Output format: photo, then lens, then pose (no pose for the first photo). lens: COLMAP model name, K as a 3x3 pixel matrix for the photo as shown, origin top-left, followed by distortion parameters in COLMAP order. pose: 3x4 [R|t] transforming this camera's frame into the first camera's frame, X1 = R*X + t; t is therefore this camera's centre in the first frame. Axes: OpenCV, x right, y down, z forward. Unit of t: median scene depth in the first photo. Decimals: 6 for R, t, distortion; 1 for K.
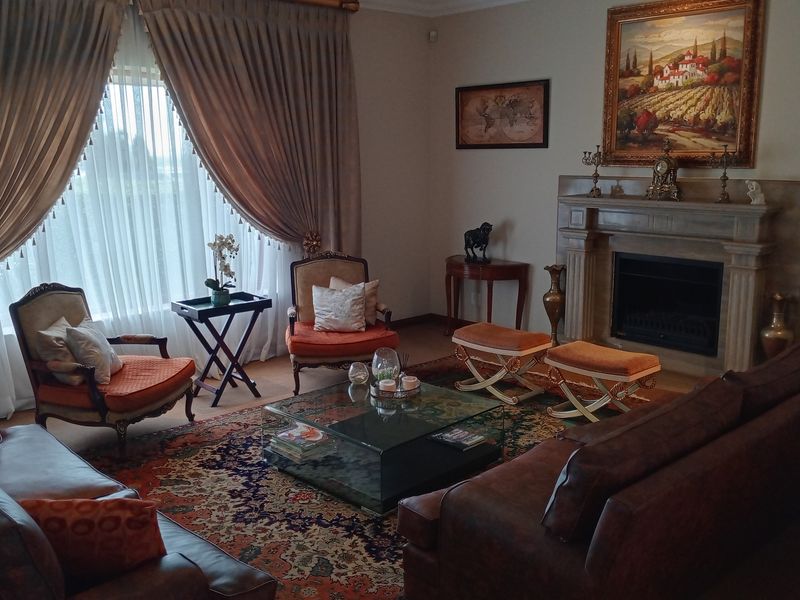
lens RADIAL K [[771.5, 0, 400.0], [0, 771.5, 300.0], [0, 0, 1]] dist [0.094129, -0.187335]
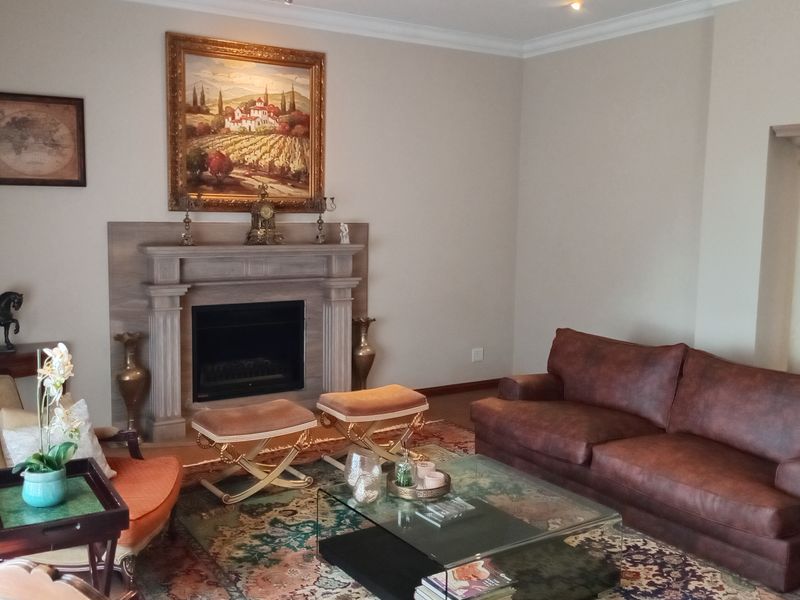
lens RADIAL K [[771.5, 0, 400.0], [0, 771.5, 300.0], [0, 0, 1]] dist [0.094129, -0.187335]
pose [[0.185204, -0.110618, 0.976454, -0.597962], [0.173843, 0.981661, 0.078235, -0.106798], [-0.967201, 0.155260, 0.201038, 0.649444]]
